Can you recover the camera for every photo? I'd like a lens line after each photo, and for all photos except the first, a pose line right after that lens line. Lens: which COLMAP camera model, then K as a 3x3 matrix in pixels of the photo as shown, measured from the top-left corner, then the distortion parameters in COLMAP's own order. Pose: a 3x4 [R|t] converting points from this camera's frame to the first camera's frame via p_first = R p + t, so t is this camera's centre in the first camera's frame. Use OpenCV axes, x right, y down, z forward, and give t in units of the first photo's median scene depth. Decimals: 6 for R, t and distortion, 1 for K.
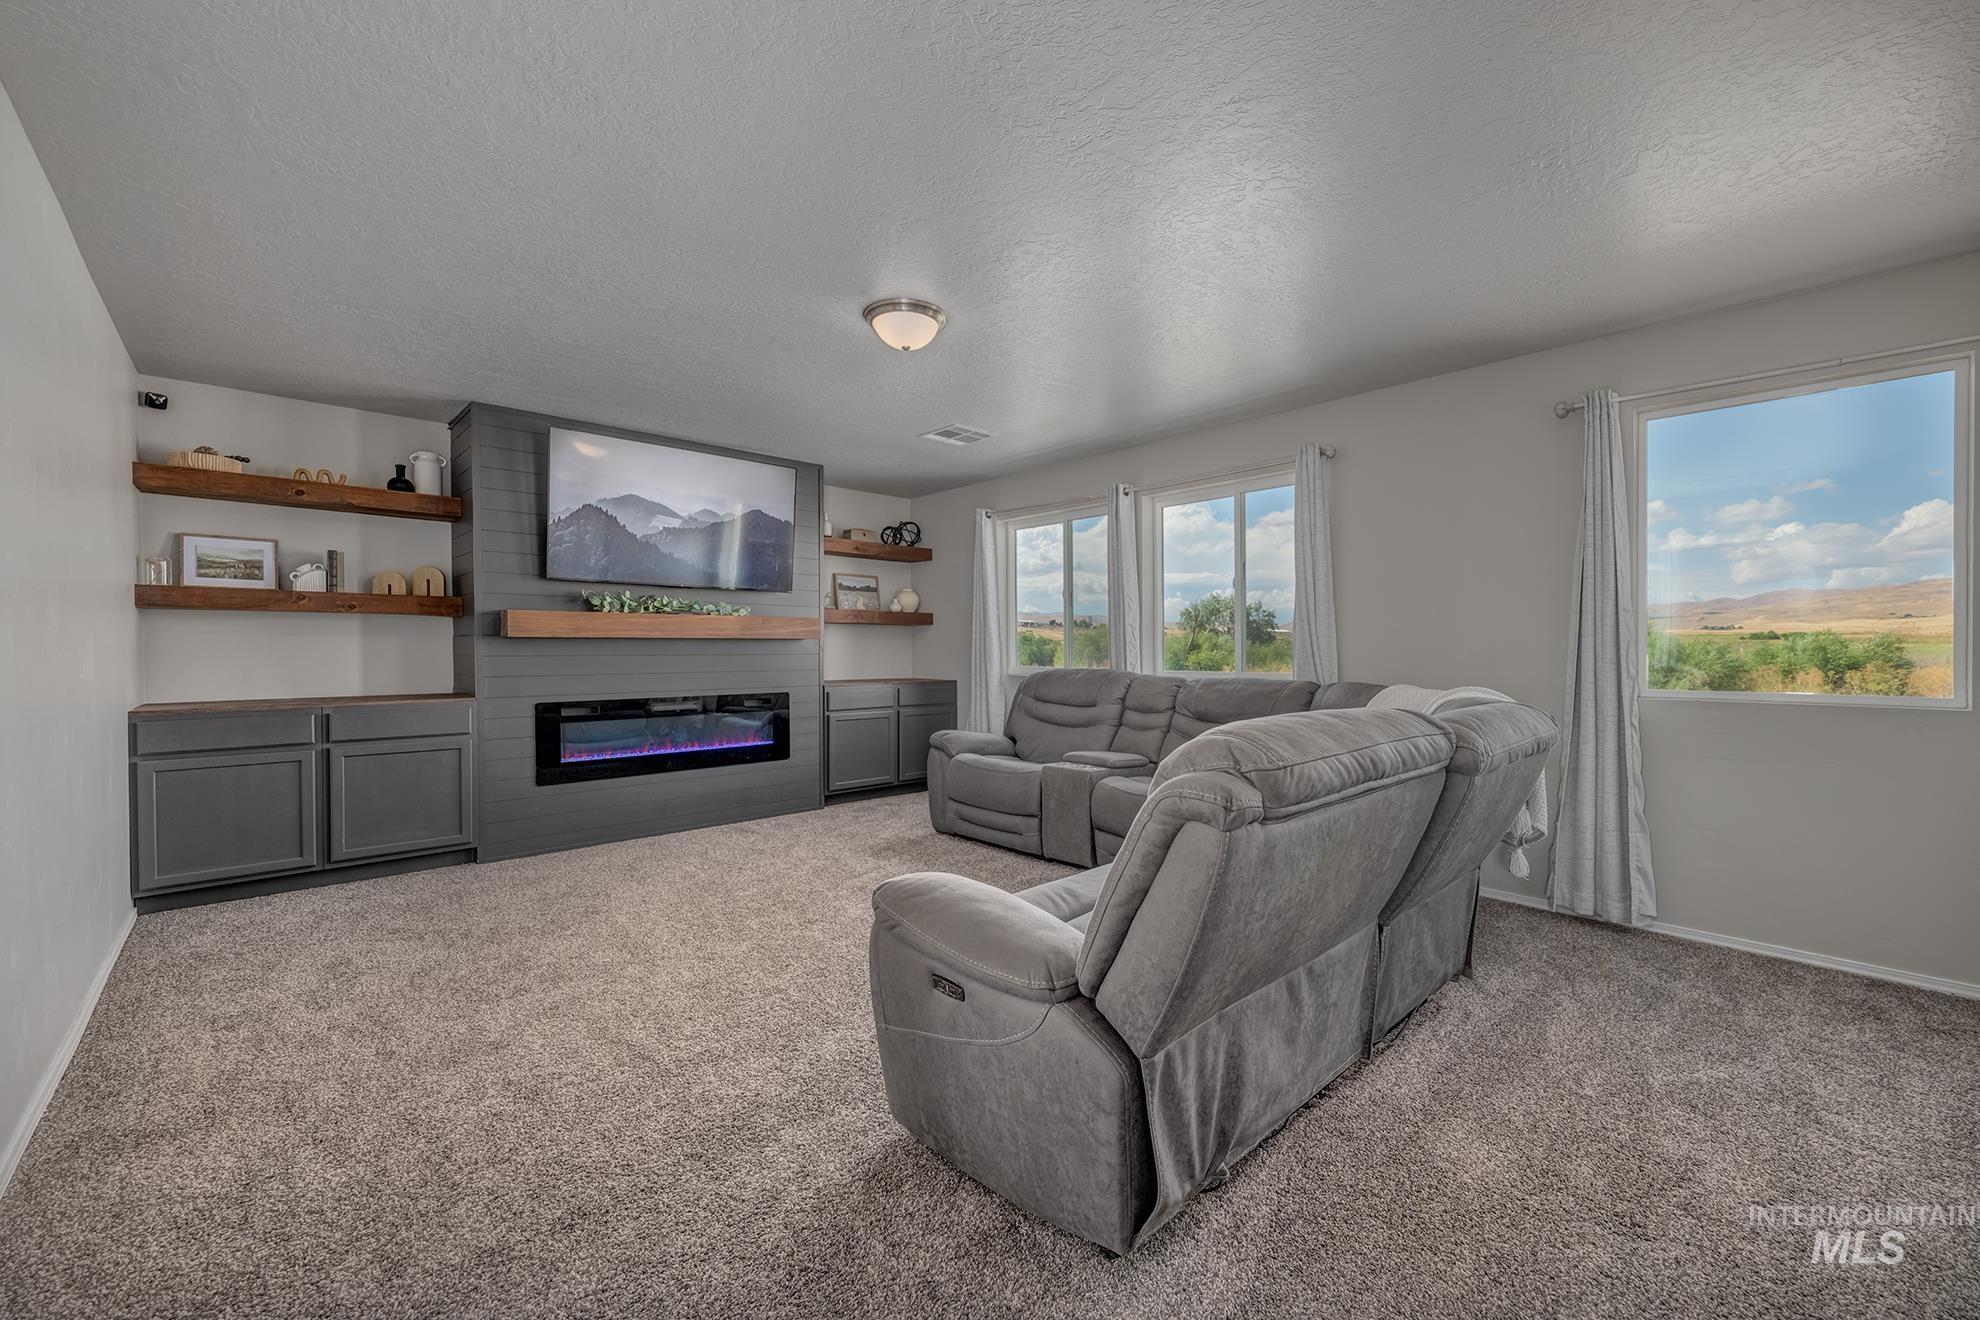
lens RADIAL K [[781.4, 0, 990.0], [0, 781.4, 660.0], [0, 0, 1]] dist [-0.002188, 0.000193]
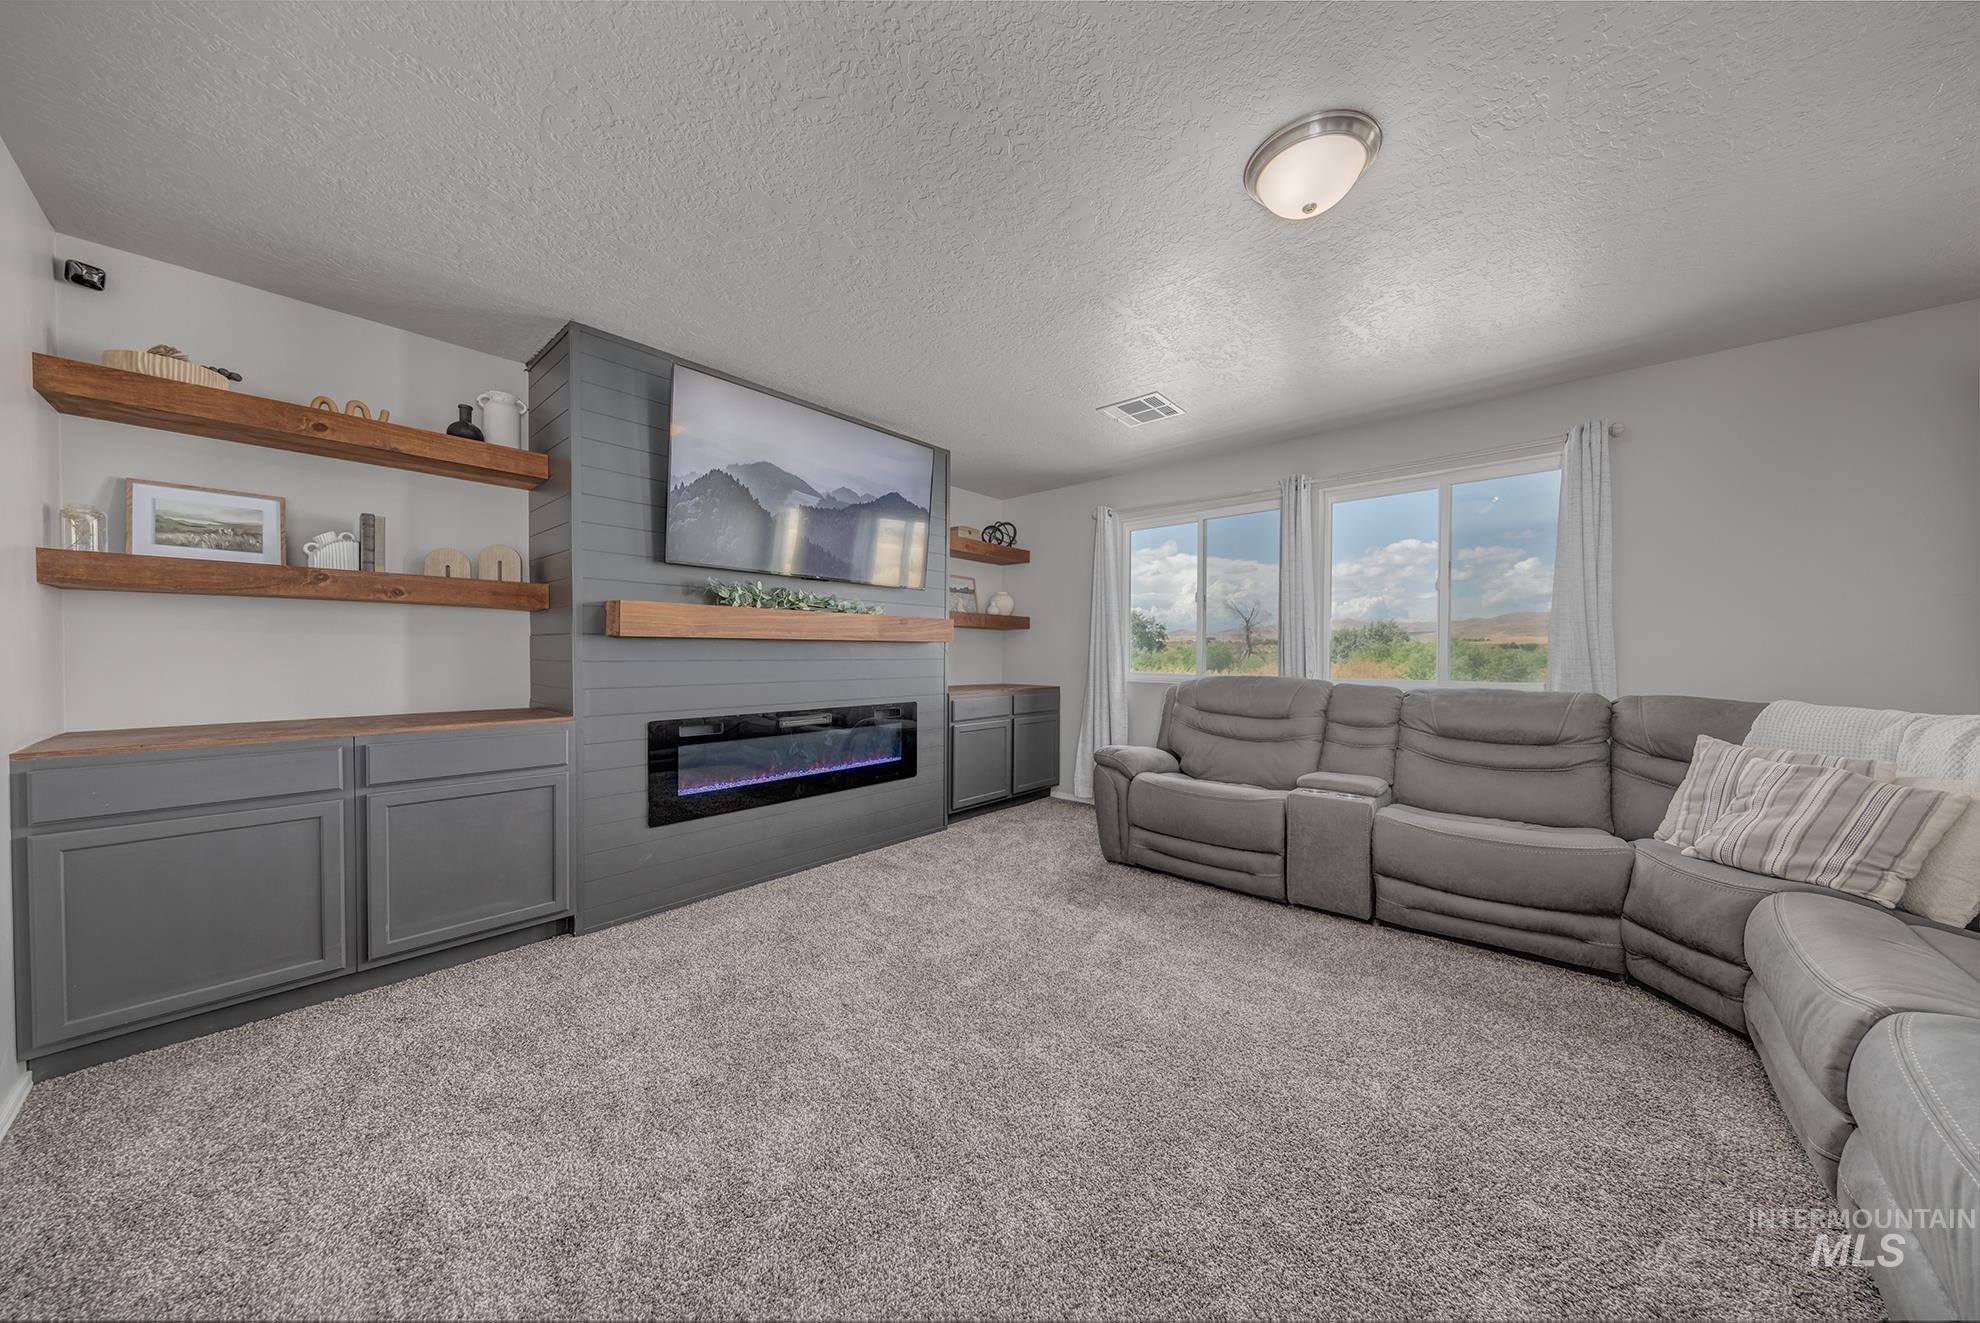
lens RADIAL K [[635.8, 0, 994.1], [0, 635.8, 663.5], [0, 0, 1]] dist [-0.005169, -0.000298]
pose [[0.995230, 0.002867, 0.097510, -0.303613], [-0.003024, 0.999994, 0.001469, -0.004943], [-0.097506, -0.001757, 0.995233, 0.339633]]
